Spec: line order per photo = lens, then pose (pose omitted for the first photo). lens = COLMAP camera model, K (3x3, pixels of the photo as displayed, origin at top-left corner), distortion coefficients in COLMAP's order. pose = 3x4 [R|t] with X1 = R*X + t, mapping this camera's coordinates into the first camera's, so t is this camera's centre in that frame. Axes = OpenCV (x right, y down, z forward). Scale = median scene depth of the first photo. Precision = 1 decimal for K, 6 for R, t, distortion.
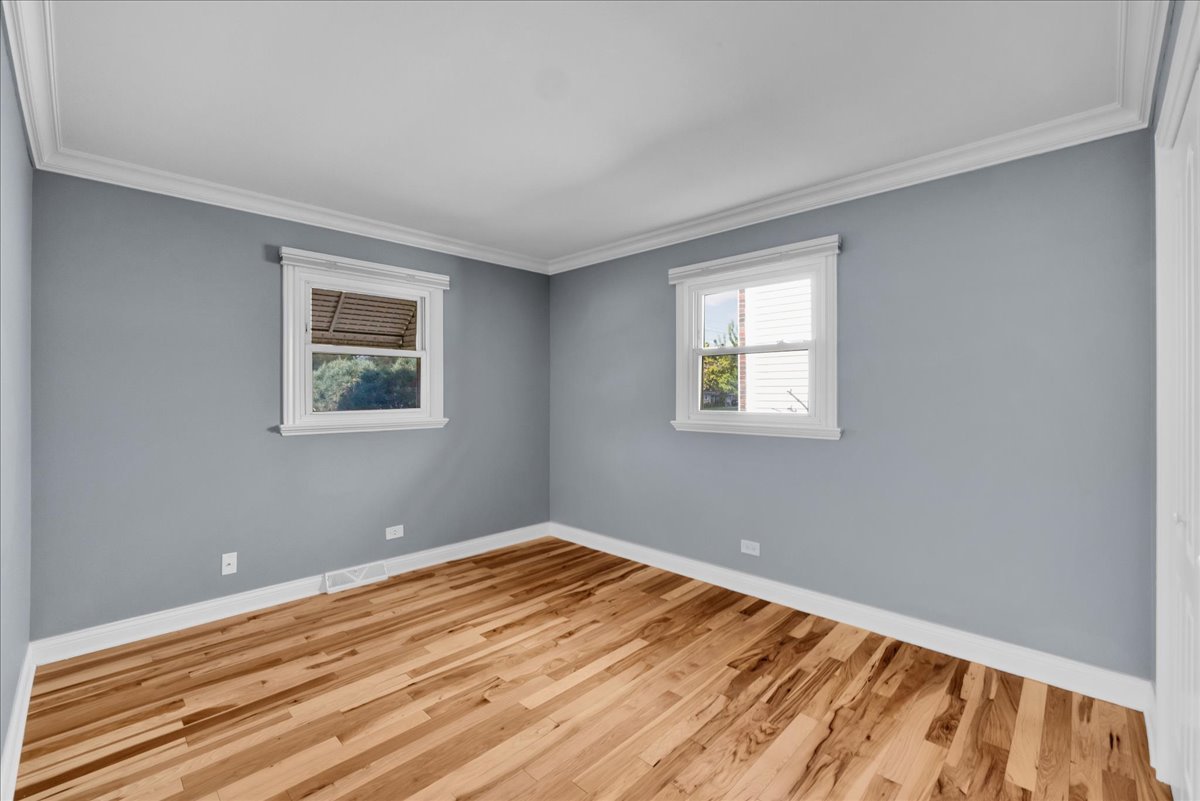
lens RADIAL K [[497.8, 0, 562.6], [0, 497.8, 394.4], [0, 0, 1]] dist [-0.003572, 0.000813]
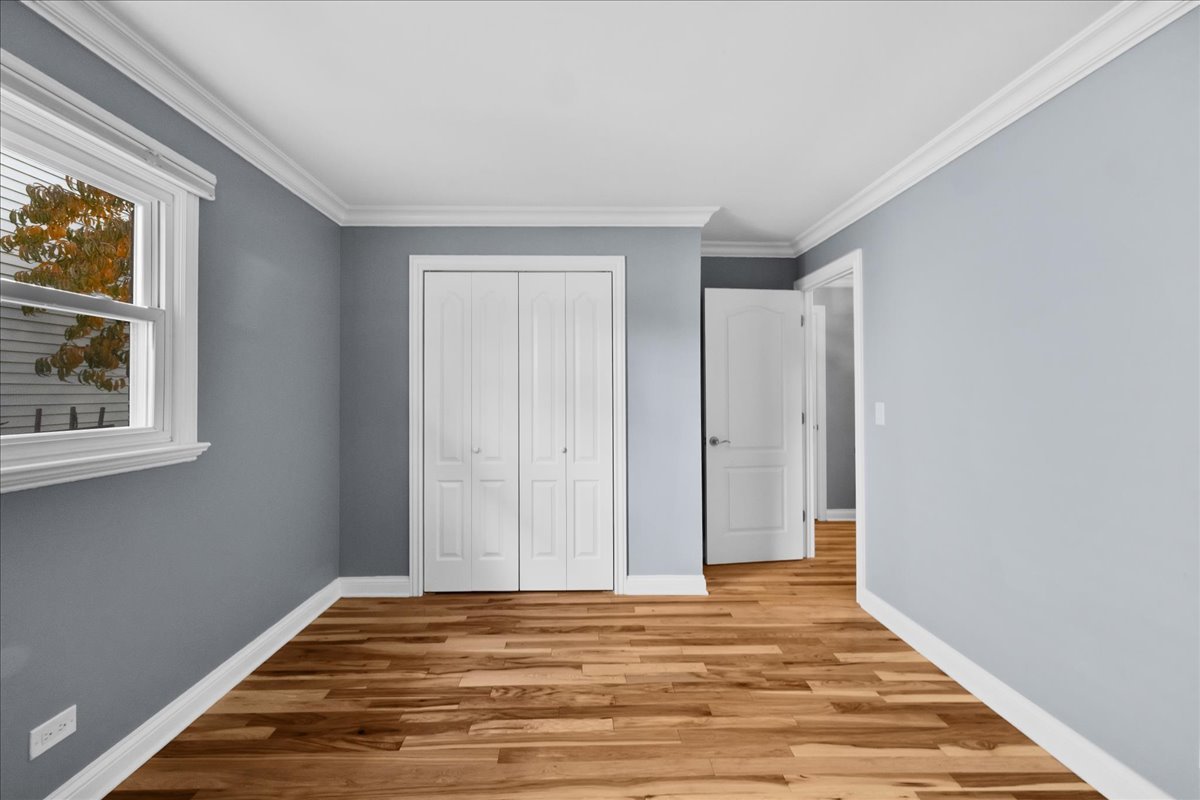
lens RADIAL K [[497.8, 0, 599.6], [0, 497.8, 393.1], [0, 0, 1]] dist [-0.003572, 0.000813]
pose [[-0.746389, 0.001471, 0.665508, -0.432103], [0.000745, 0.999999, -0.001375, -0.002696], [-0.665509, -0.000531, -0.746389, 1.440471]]
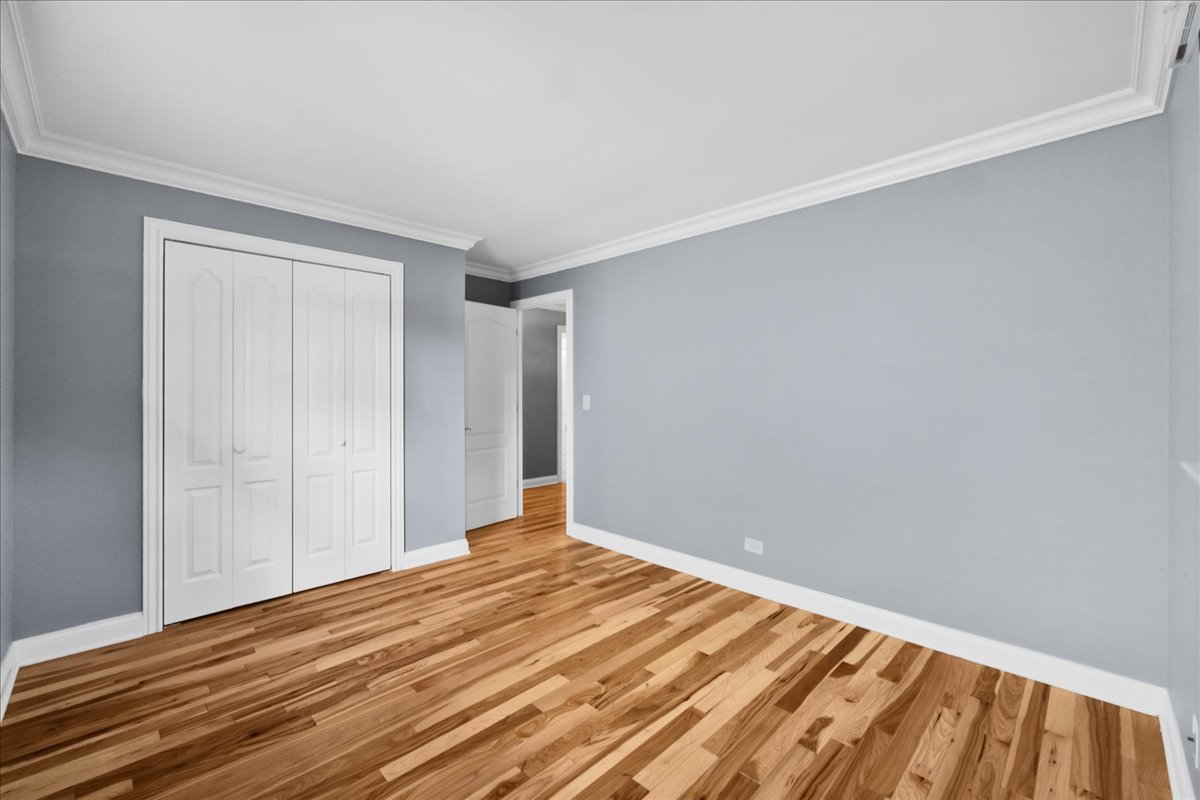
lens RADIAL K [[497.8, 0, 592.8], [0, 497.8, 395.6], [0, 0, 1]] dist [-0.003572, 0.000813]
pose [[-0.999686, -0.000937, -0.025035, -0.101515], [-0.001150, 0.999963, 0.008529, 0.005833], [0.025026, 0.008555, -0.999650, 1.909422]]
